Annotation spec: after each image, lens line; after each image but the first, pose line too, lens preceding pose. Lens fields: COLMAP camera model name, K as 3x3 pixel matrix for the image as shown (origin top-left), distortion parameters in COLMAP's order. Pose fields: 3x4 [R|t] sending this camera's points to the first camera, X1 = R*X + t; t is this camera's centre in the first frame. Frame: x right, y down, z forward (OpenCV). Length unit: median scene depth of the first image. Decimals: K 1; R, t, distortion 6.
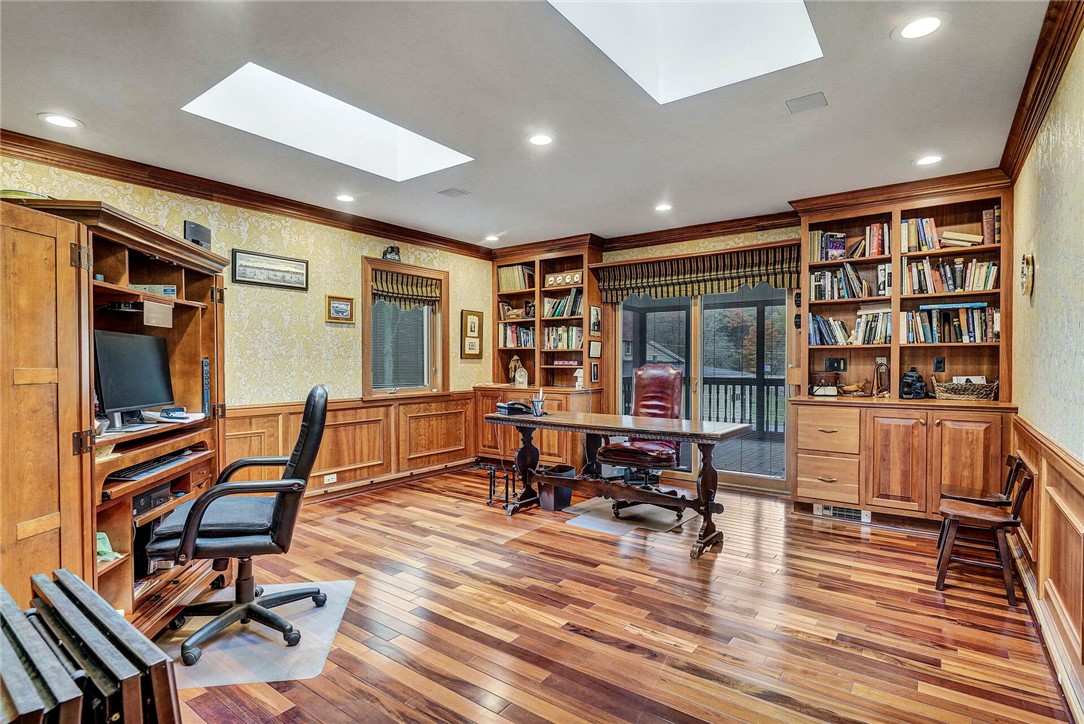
lens RADIAL K [[536.9, 0, 542.0], [0, 536.9, 362.0], [0, 0, 1]] dist [-0.001848, -0.000552]
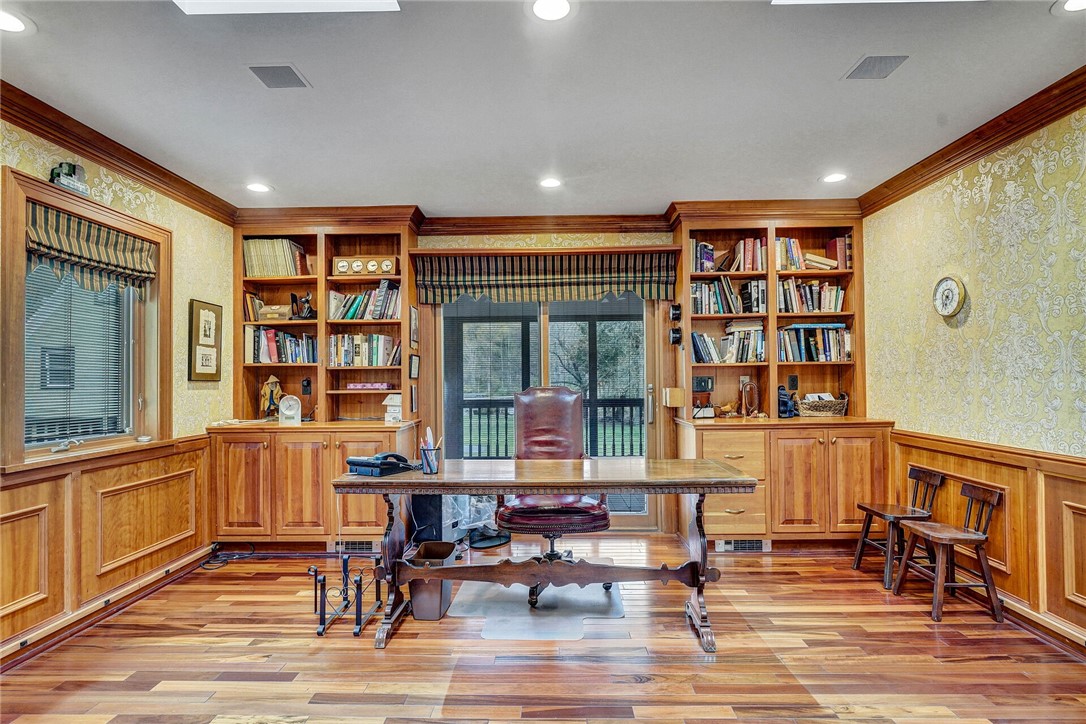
lens RADIAL K [[565.4, 0, 540.6], [0, 565.4, 365.5], [0, 0, 1]] dist [-0.001217, -0.001129]
pose [[0.819254, 0.006476, 0.573395, -0.221802], [0.010714, 0.999589, -0.026598, -0.003759], [-0.573331, 0.027934, 0.818847, 0.312859]]
